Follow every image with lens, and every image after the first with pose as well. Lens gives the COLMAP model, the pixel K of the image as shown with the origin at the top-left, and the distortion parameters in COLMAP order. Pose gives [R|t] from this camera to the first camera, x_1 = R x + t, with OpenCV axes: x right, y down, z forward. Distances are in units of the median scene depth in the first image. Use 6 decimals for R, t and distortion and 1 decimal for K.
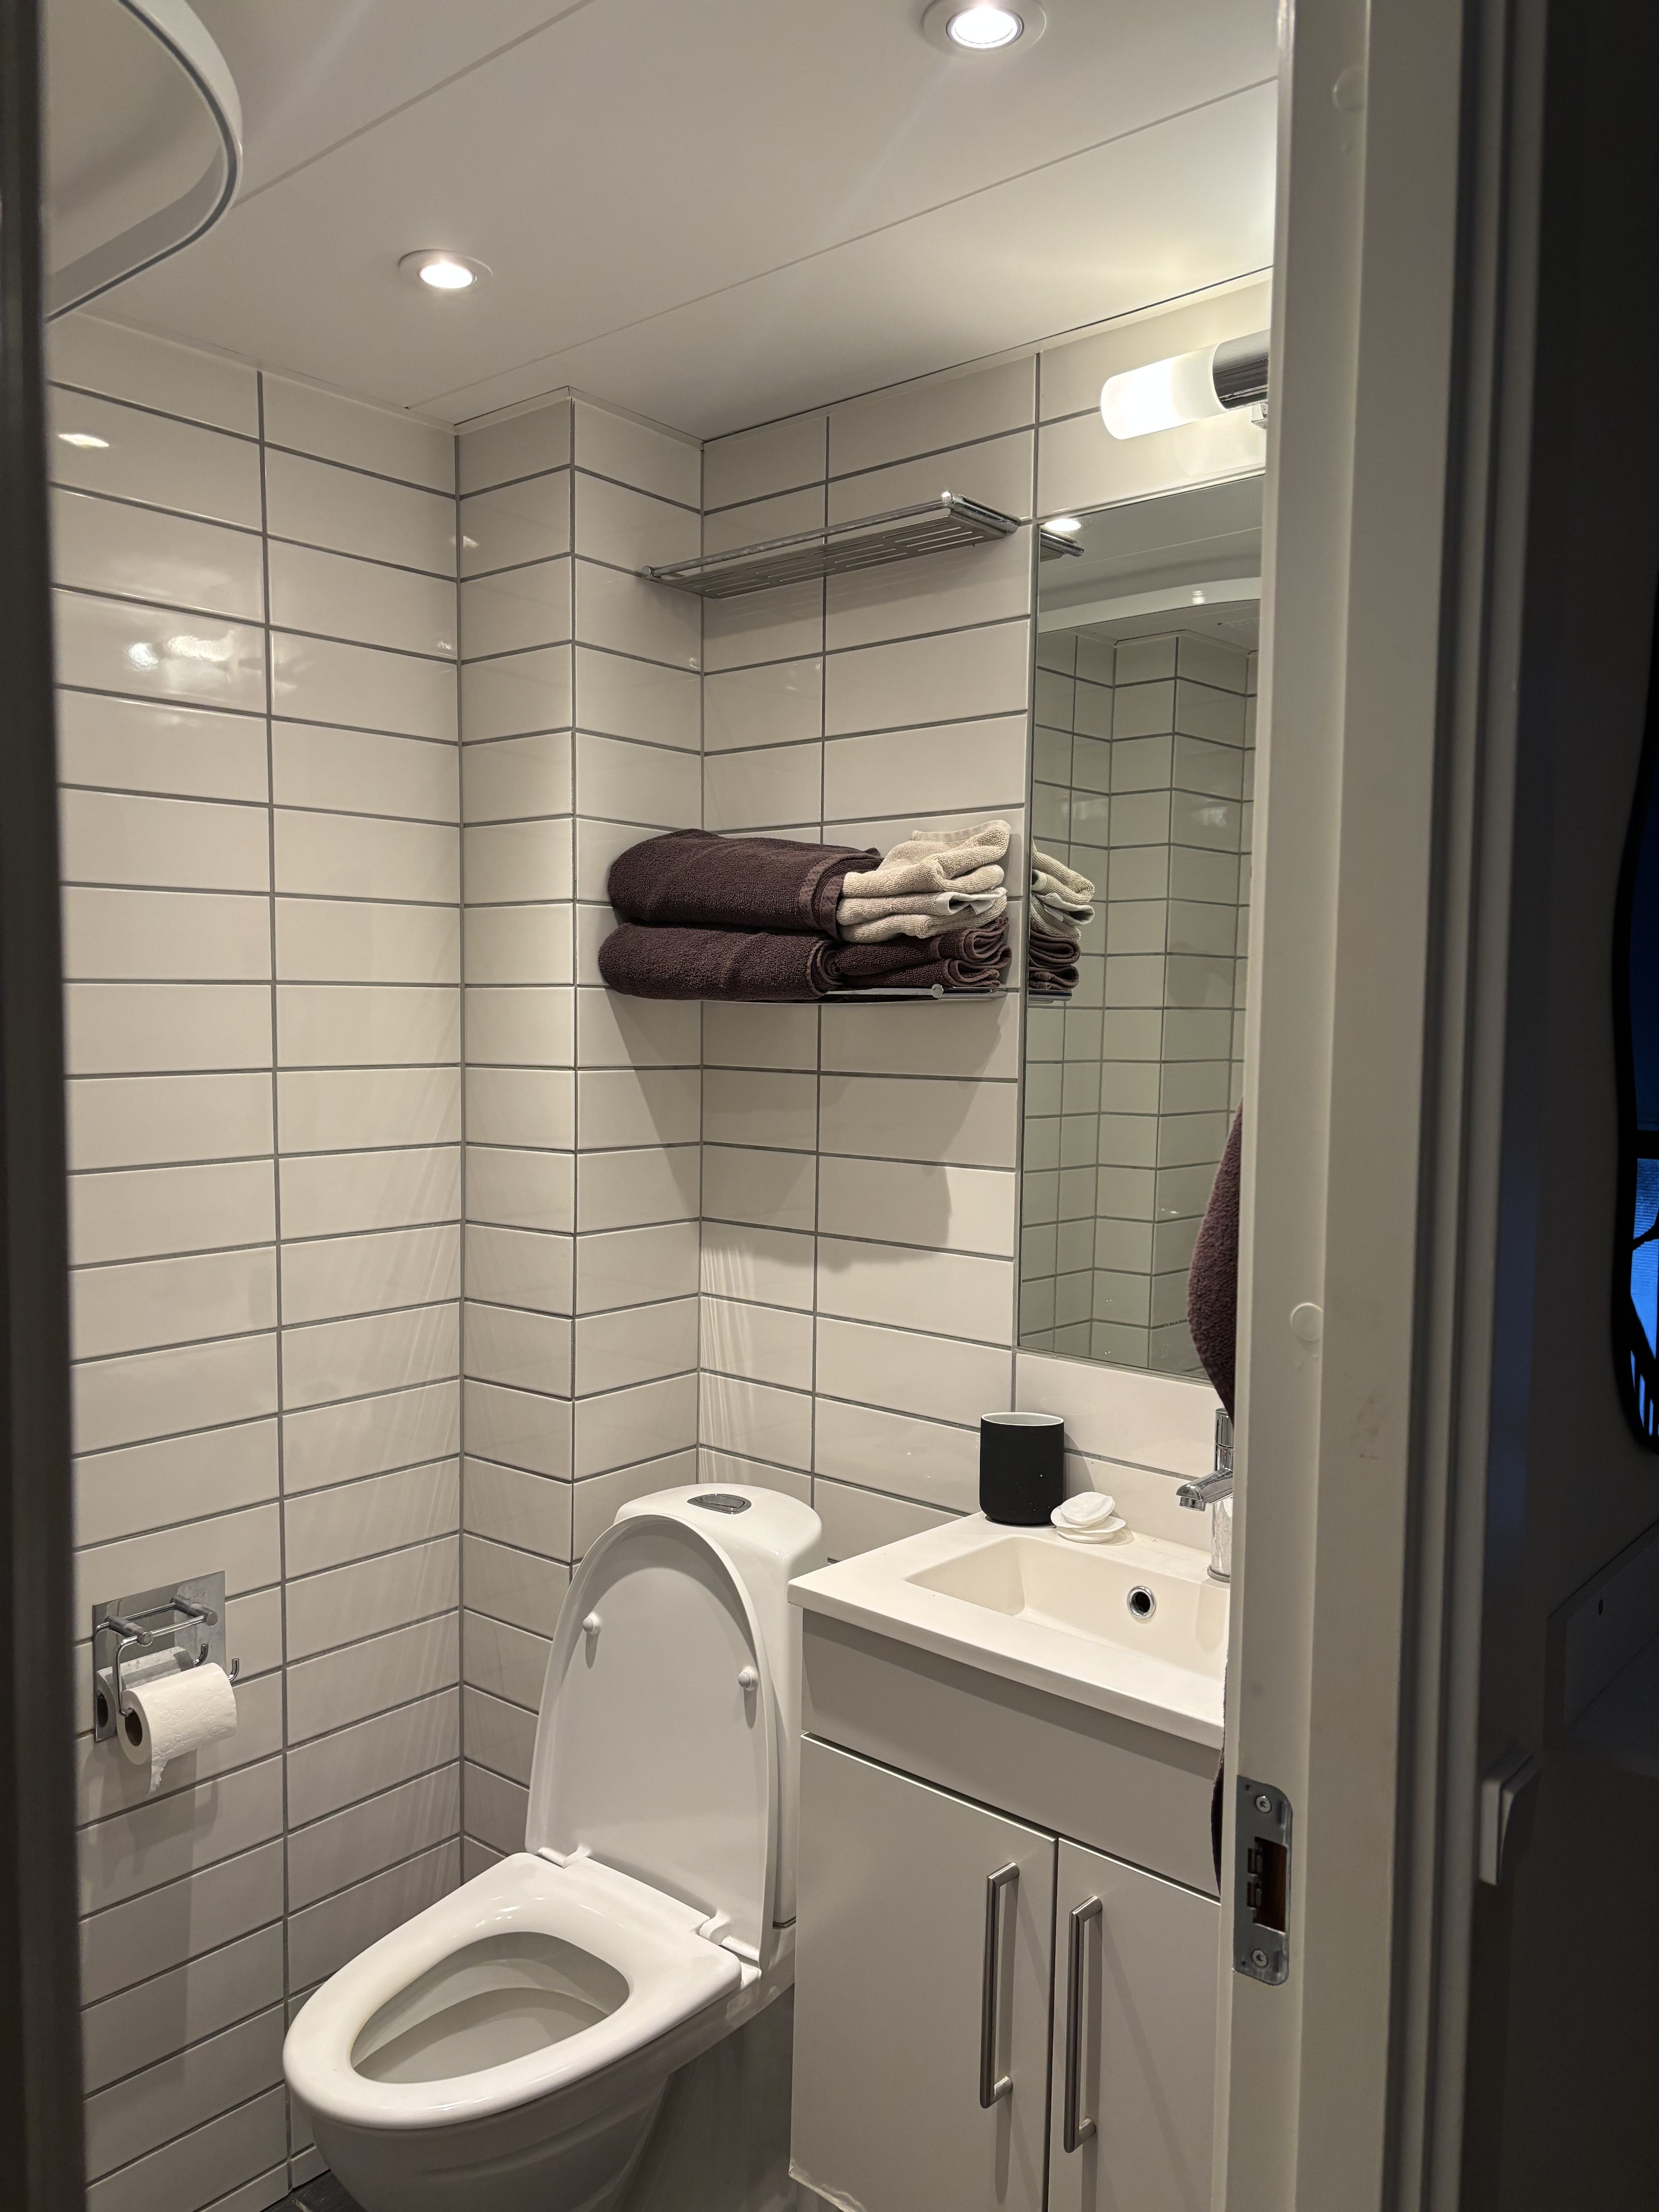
lens RADIAL K [[1672.0, 0, 829.5], [0, 1672.0, 1106.0], [0, 0, 1]] dist [0.175605, -0.001054]
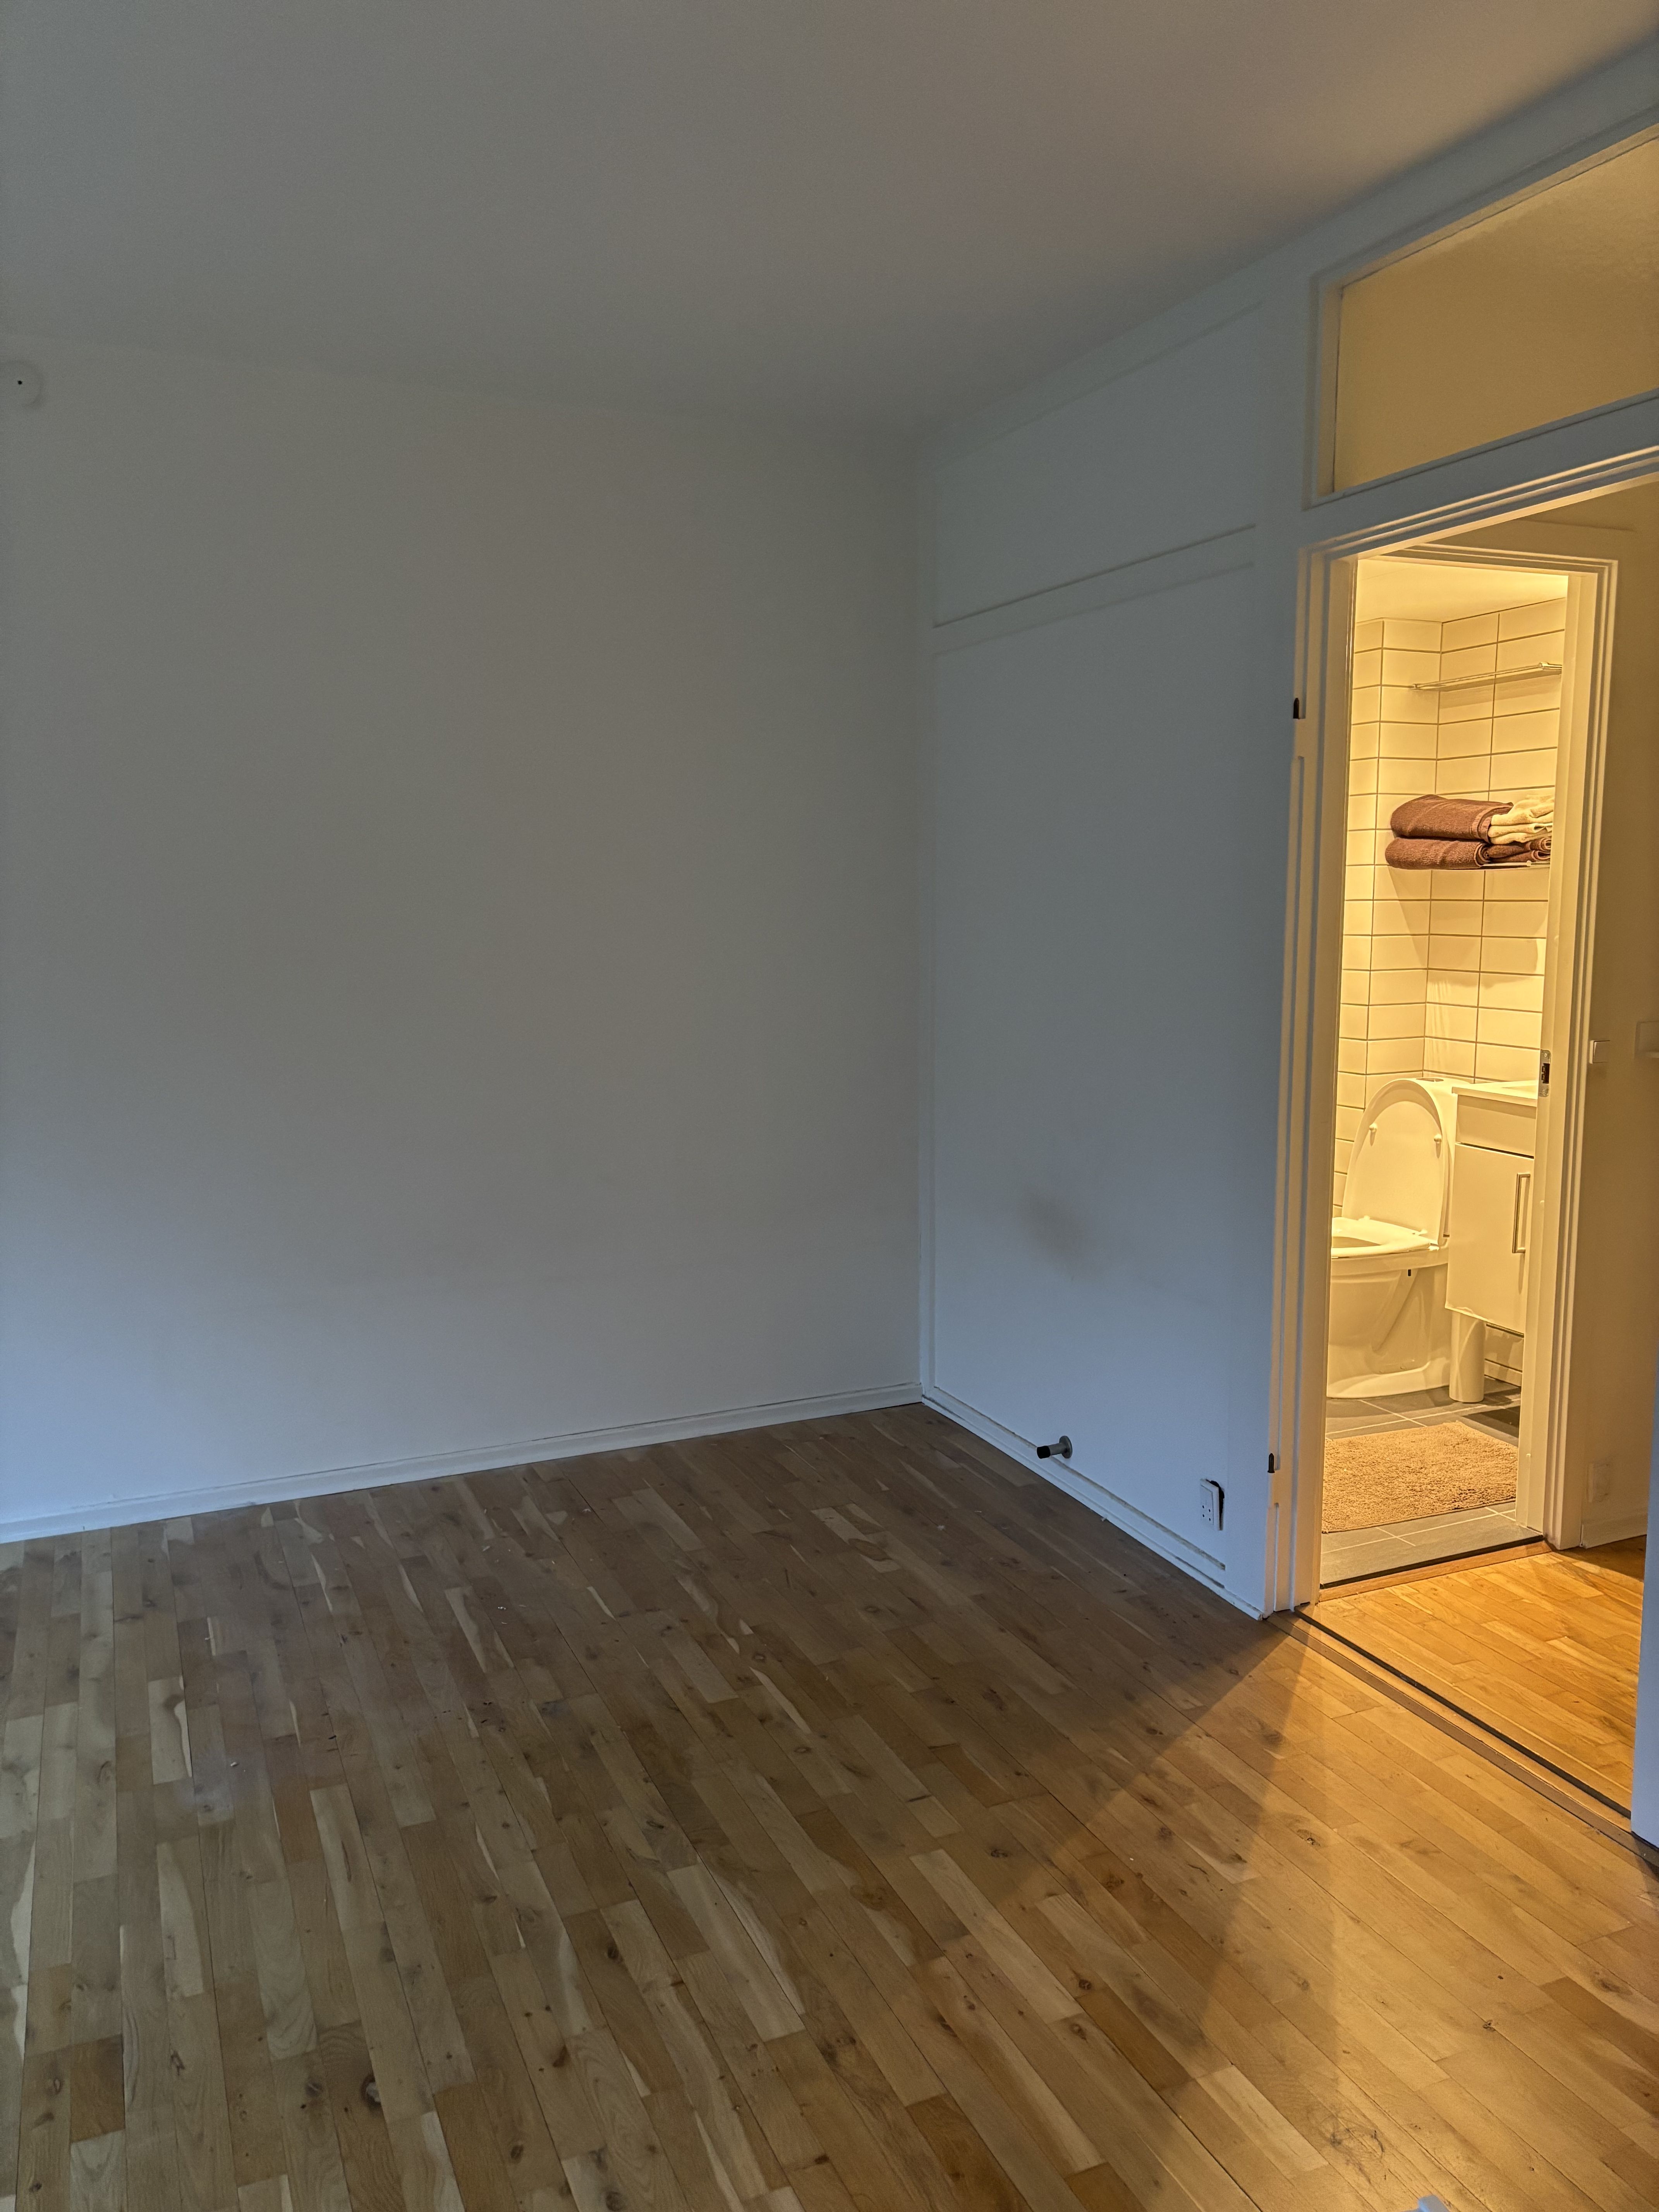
lens RADIAL K [[1650.6, 0, 829.5], [0, 1650.6, 1106.0], [0, 0, 1]] dist [0.043724, -0.054735]
pose [[0.899750, 0.039887, -0.434579, 0.201896], [-0.009530, 0.997373, 0.071810, 0.113307], [0.436302, -0.060470, 0.897766, -1.558832]]
